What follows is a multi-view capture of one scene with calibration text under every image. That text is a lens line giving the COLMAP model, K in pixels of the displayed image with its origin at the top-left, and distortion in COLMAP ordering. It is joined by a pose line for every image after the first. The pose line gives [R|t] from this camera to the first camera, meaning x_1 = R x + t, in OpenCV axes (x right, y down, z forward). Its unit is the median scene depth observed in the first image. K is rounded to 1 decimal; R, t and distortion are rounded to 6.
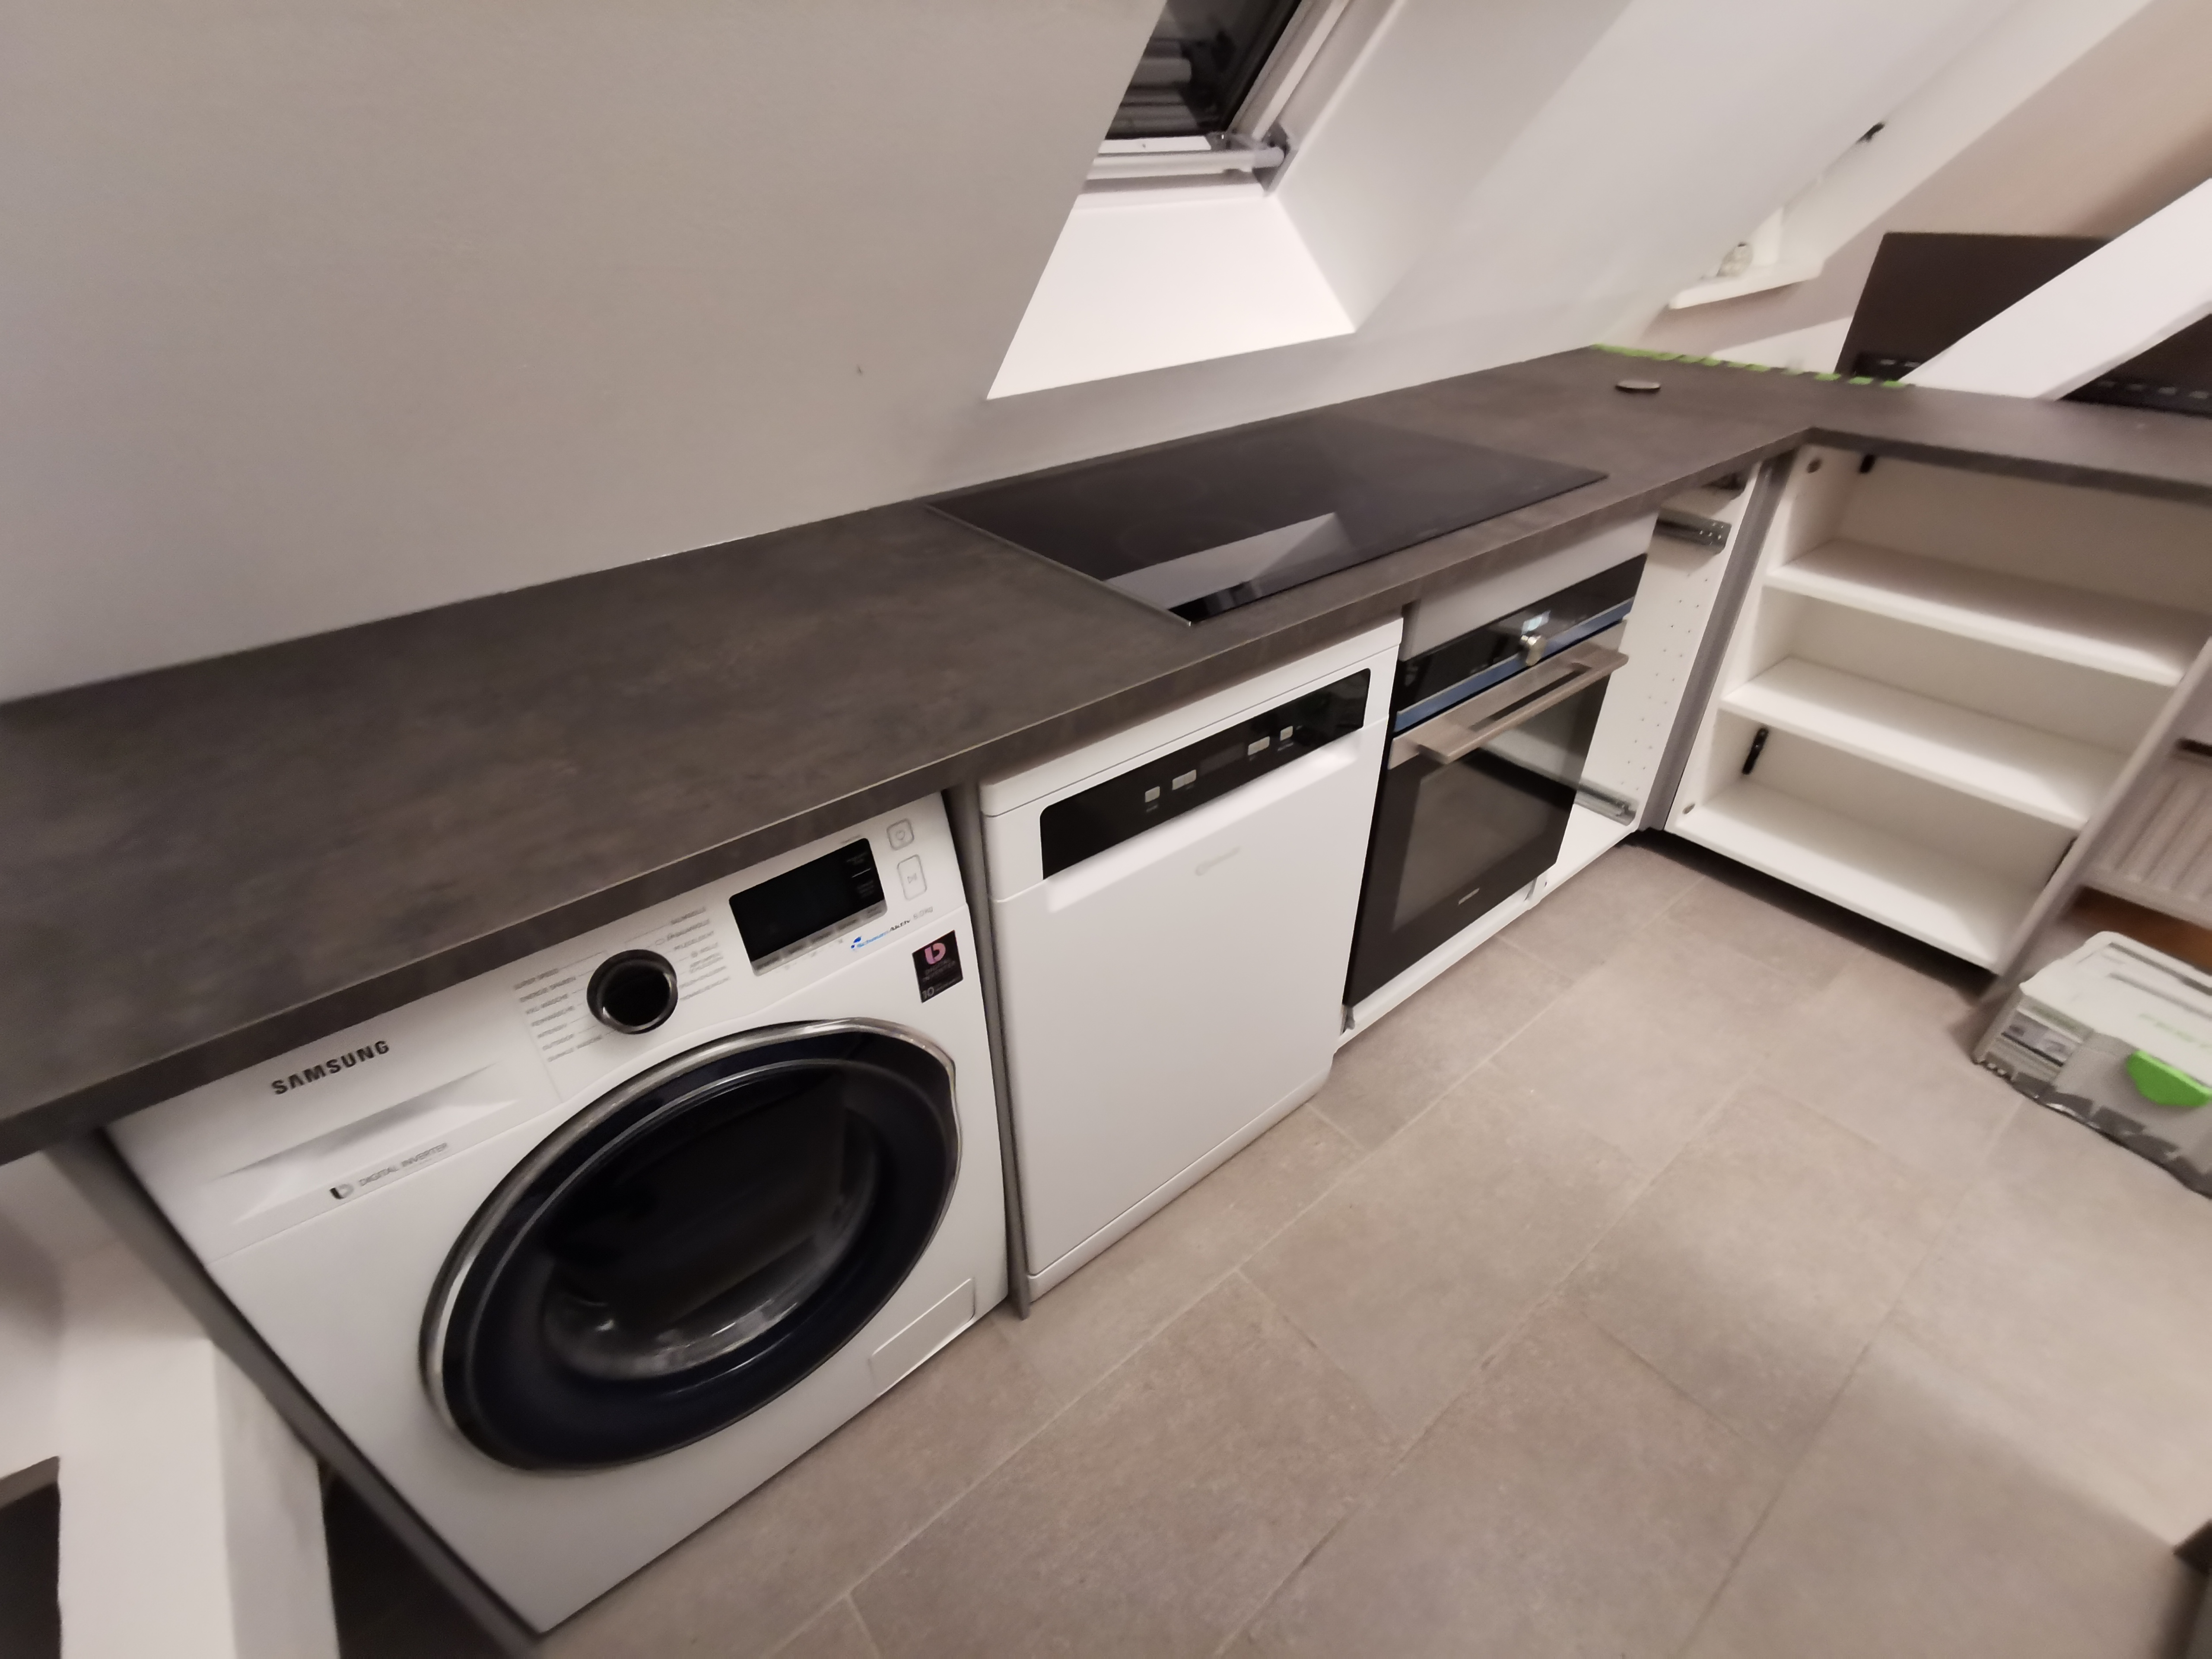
lens RADIAL K [[1018.0, 0, 1113.7], [0, 1018.0, 829.3], [0, 0, 1]] dist [-0.003745, 0.015608]
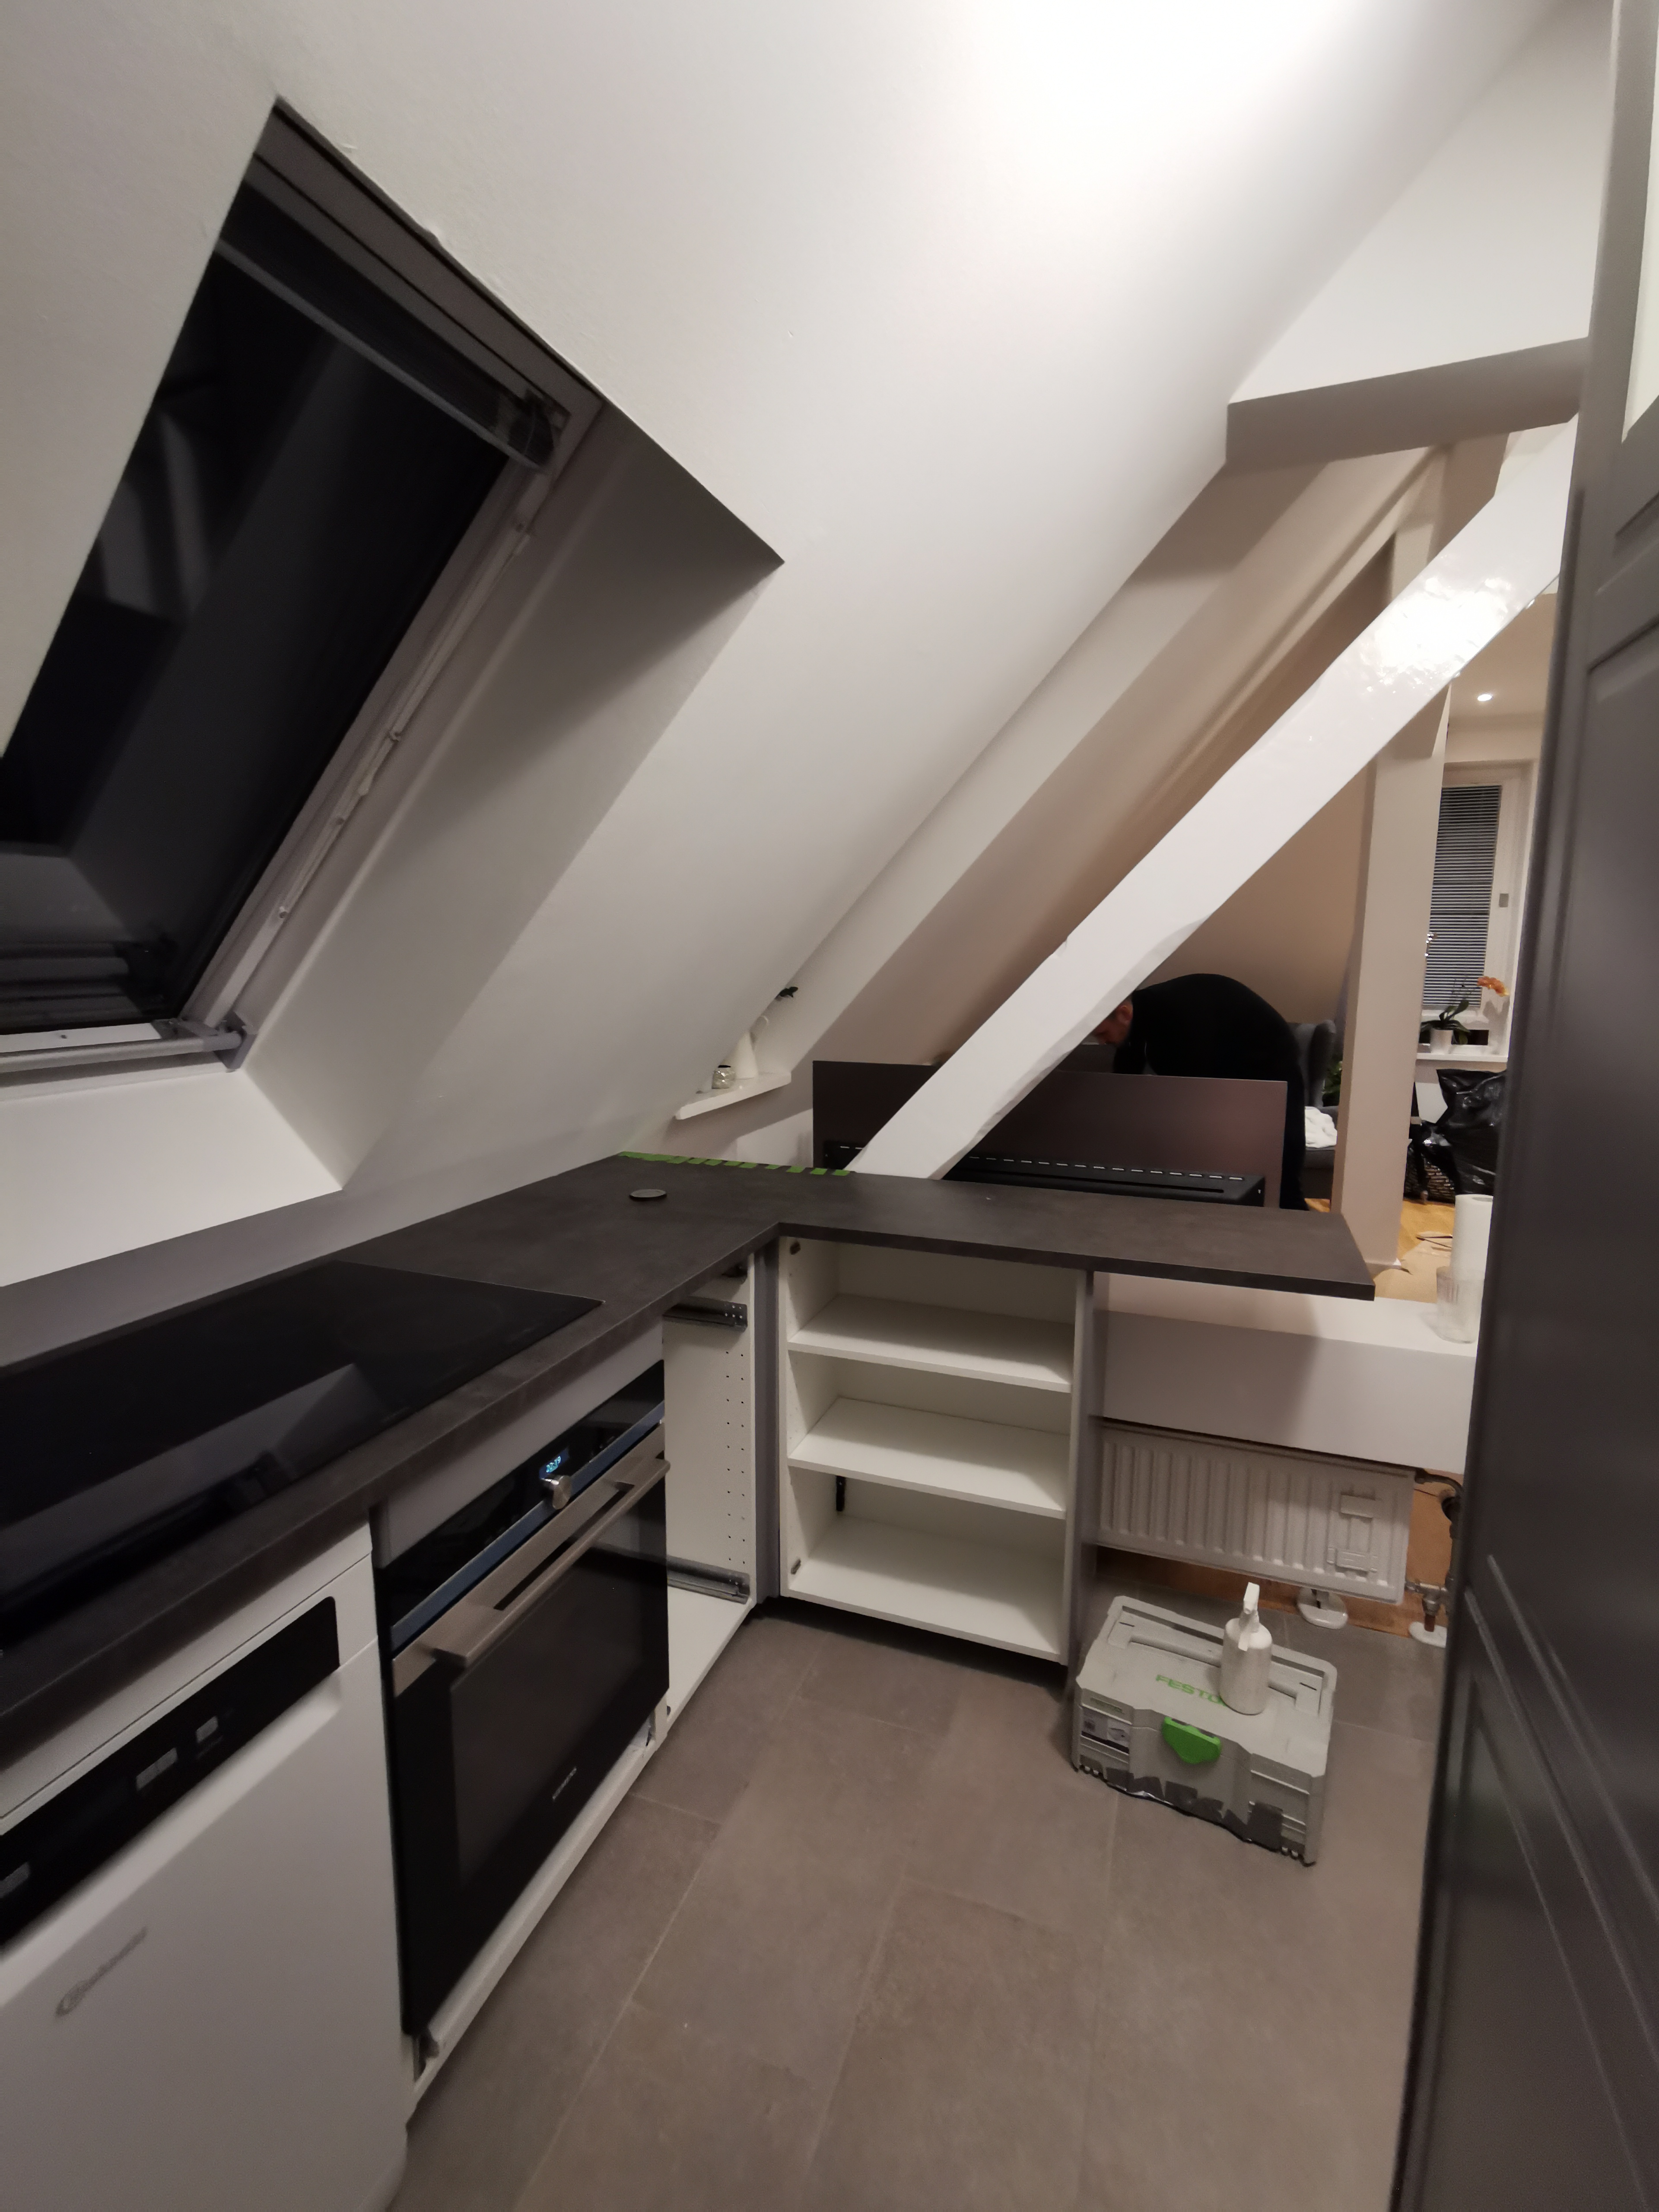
lens RADIAL K [[1018.0, 0, 829.5], [0, 1018.0, 1106.0], [0, 0, 1]] dist [-0.003745, 0.015608]
pose [[0.865825, -0.064007, 0.496236, 0.155321], [0.269127, 0.895670, -0.354042, -0.080532], [-0.421803, 0.440089, 0.792719, -0.018009]]
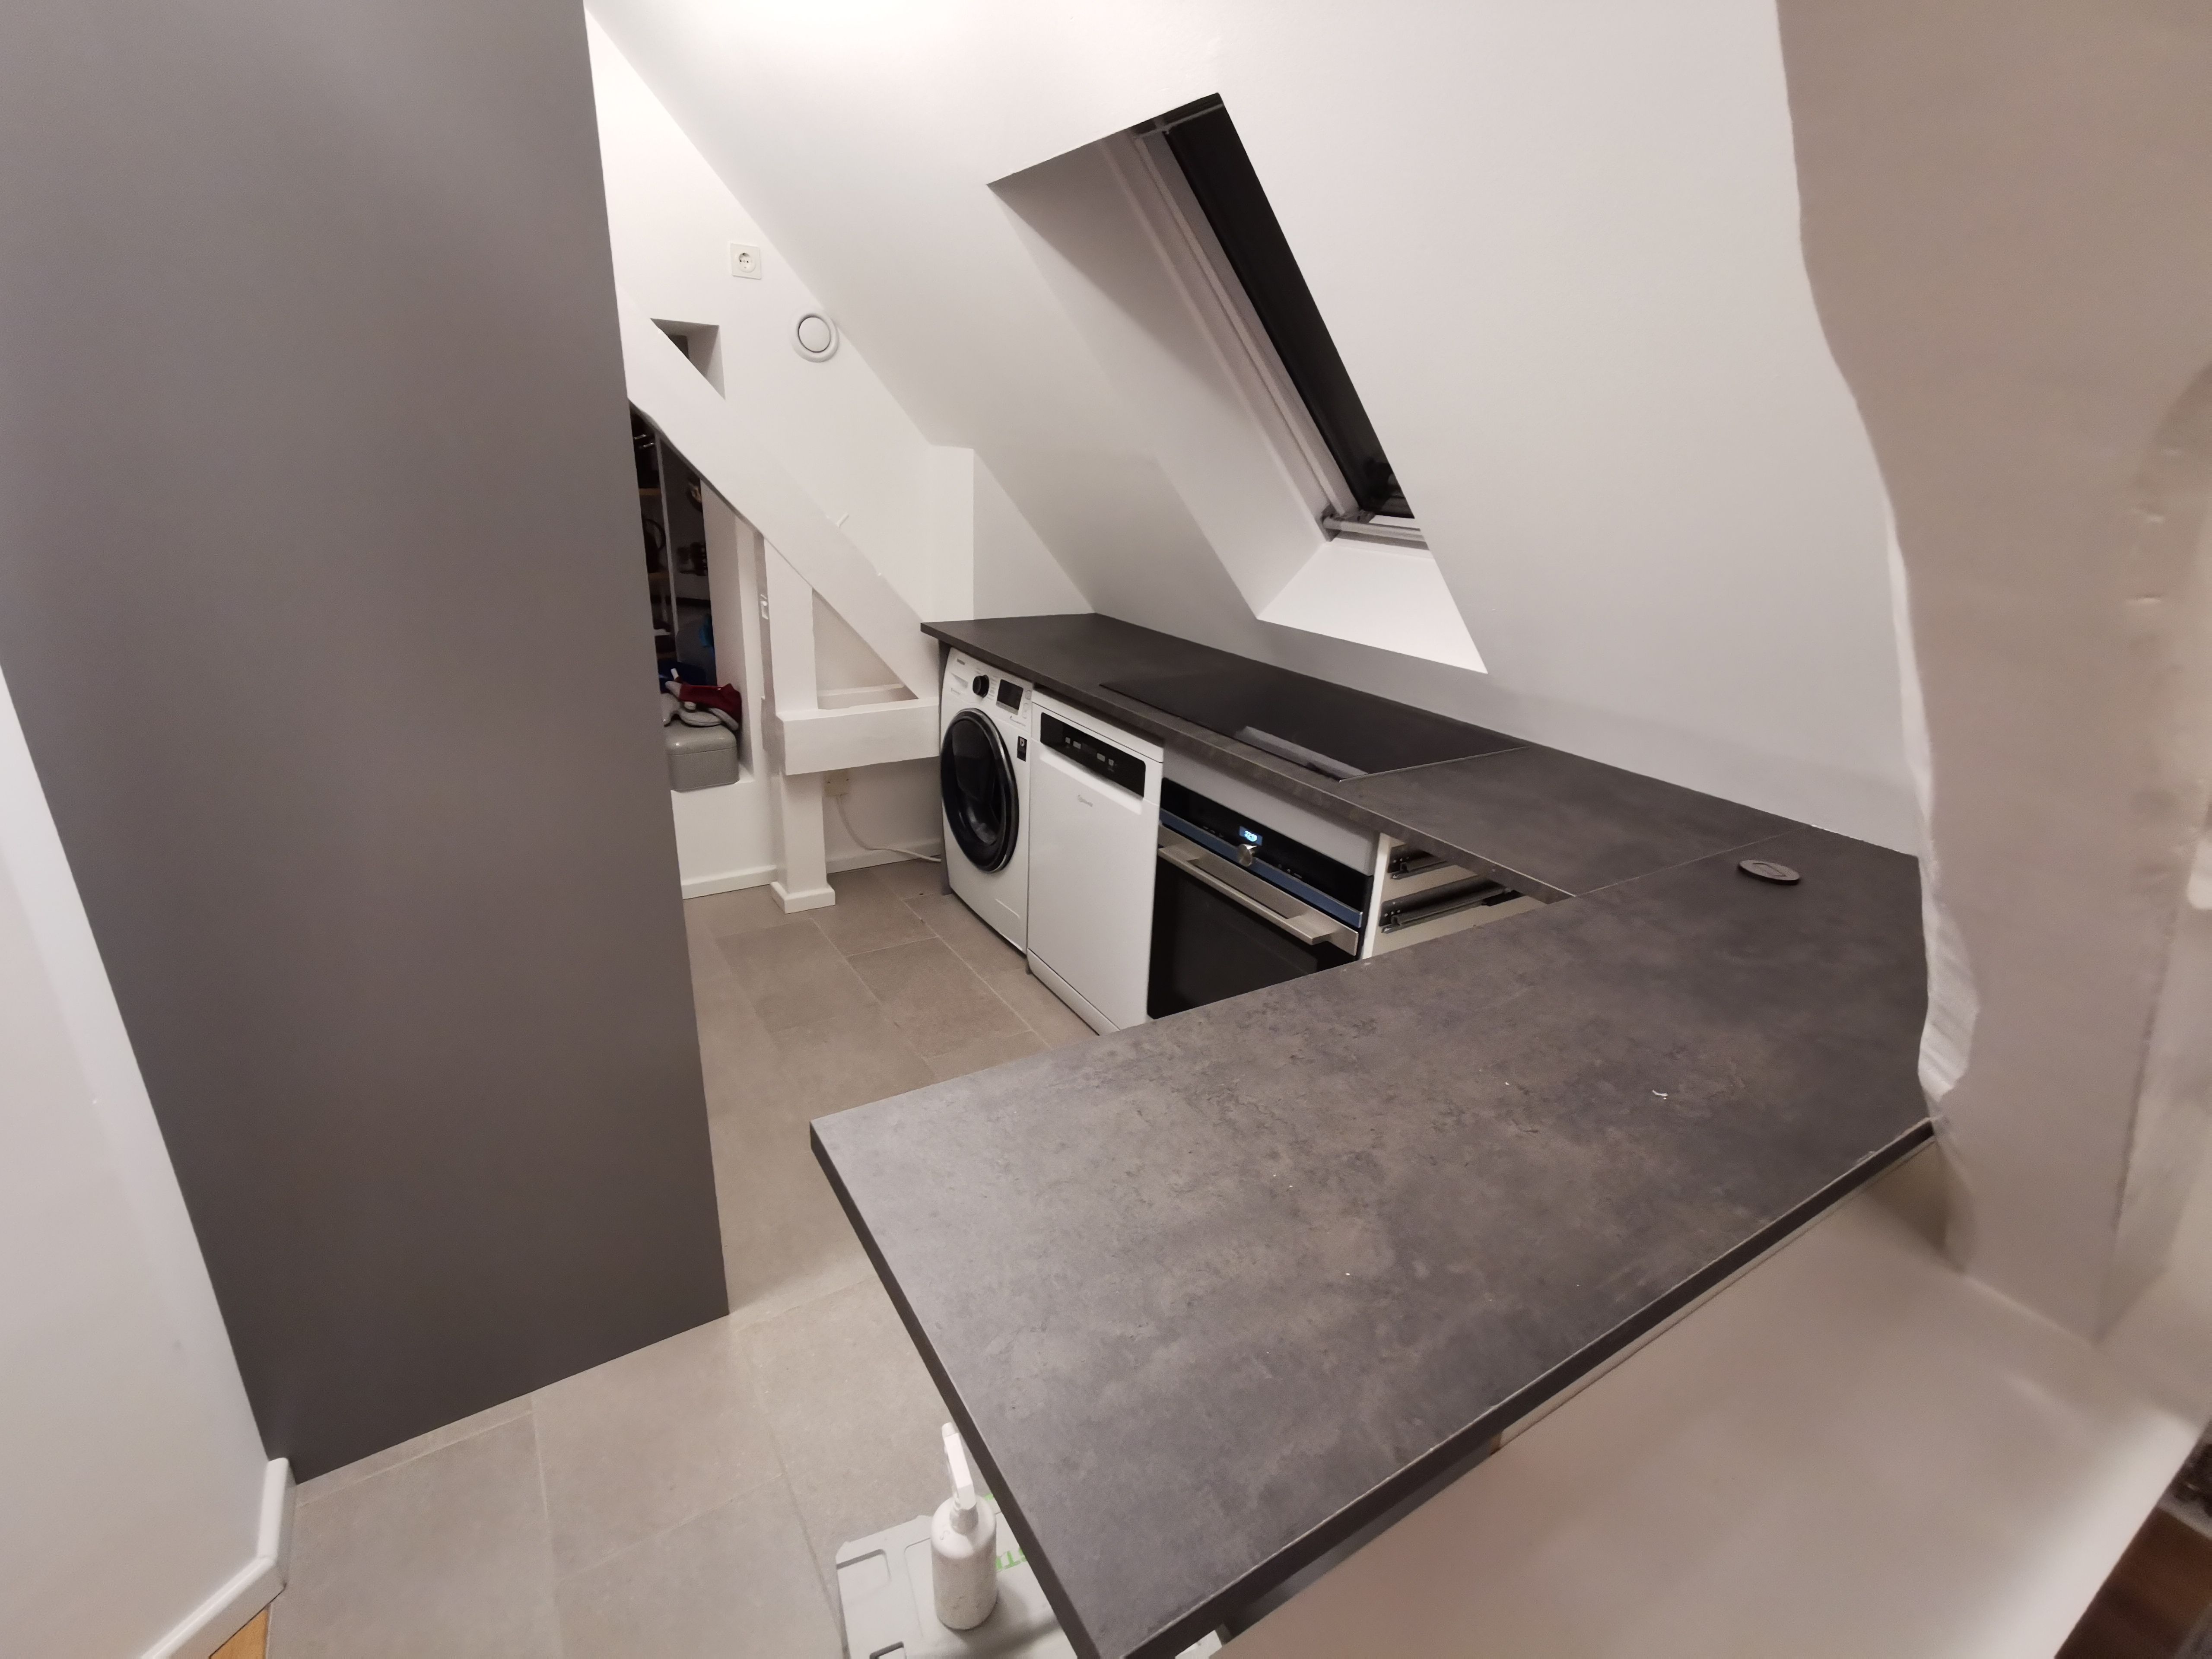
lens RADIAL K [[1018.0, 0, 1113.7], [0, 1018.0, 829.3], [0, 0, 1]] dist [-0.003745, 0.015608]
pose [[-0.123944, 0.353043, -0.927361, 1.461220], [-0.595926, 0.720780, 0.354045, -0.501125], [0.793417, 0.596520, 0.121051, 0.574621]]
